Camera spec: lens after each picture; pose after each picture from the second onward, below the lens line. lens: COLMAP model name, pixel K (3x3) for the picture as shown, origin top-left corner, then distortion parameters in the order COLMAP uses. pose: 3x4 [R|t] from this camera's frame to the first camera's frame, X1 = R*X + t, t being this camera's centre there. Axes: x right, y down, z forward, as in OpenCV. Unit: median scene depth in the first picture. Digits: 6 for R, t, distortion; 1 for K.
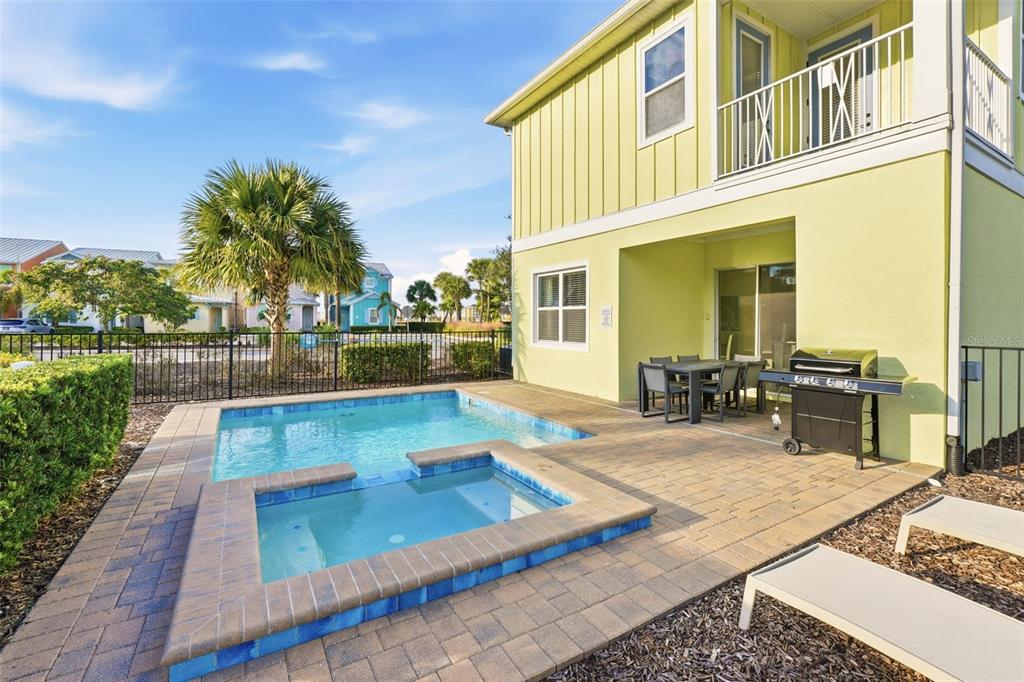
lens RADIAL K [[452.9, 0, 512.3], [0, 452.9, 319.6], [0, 0, 1]] dist [-0.002320, -0.000079]
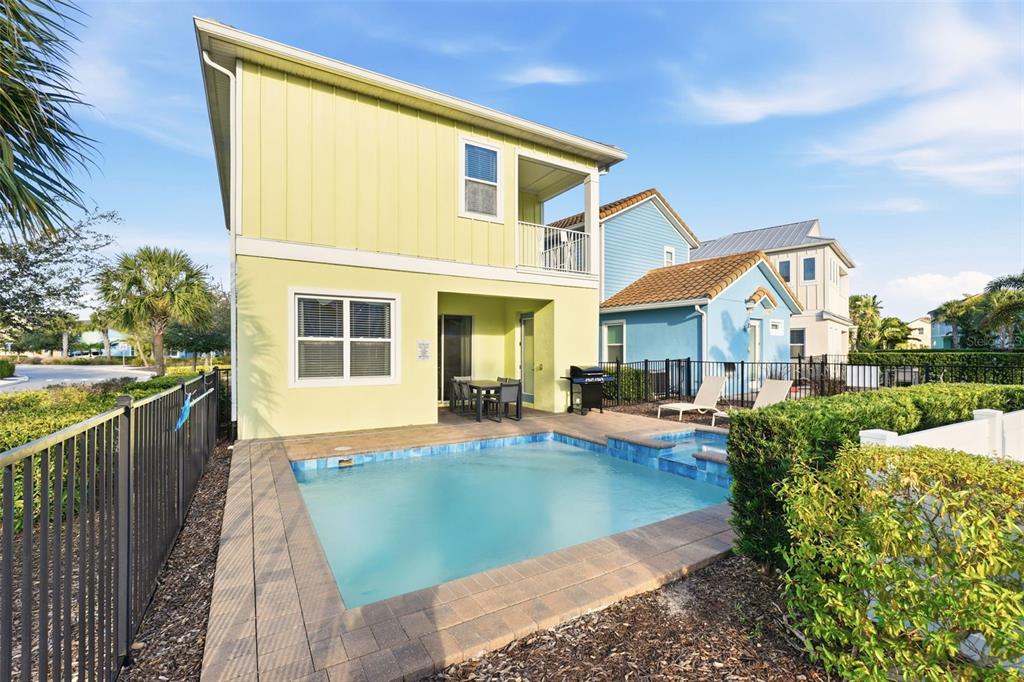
lens RADIAL K [[439.8, 0, 512.0], [0, 439.8, 341.0], [0, 0, 1]] dist [-0.022650, 0.009617]
pose [[0.012067, 0.006298, 0.999907, -0.764055], [-0.009691, 0.999934, -0.006181, -0.020339], [-0.999880, -0.009616, 0.012127, 0.685772]]
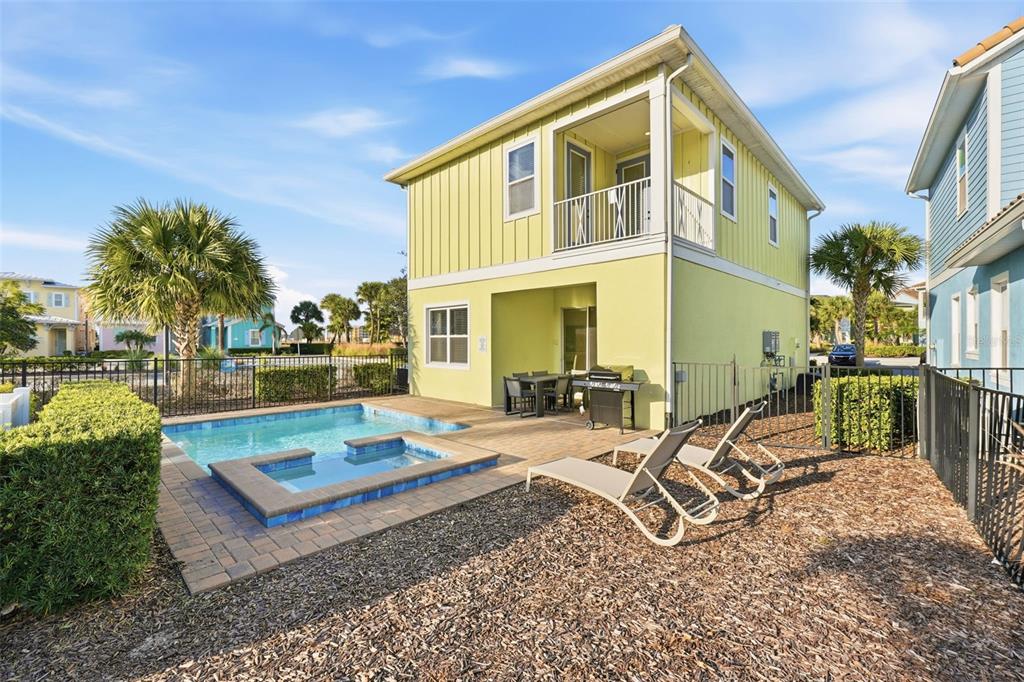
lens RADIAL K [[439.8, 0, 512.0], [0, 439.8, 341.0], [0, 0, 1]] dist [-0.022650, 0.009617]
pose [[0.969262, -0.005365, 0.245974, -0.023915], [0.004354, 0.999980, 0.004654, -0.017627], [-0.245993, -0.003440, 0.969265, -0.247211]]
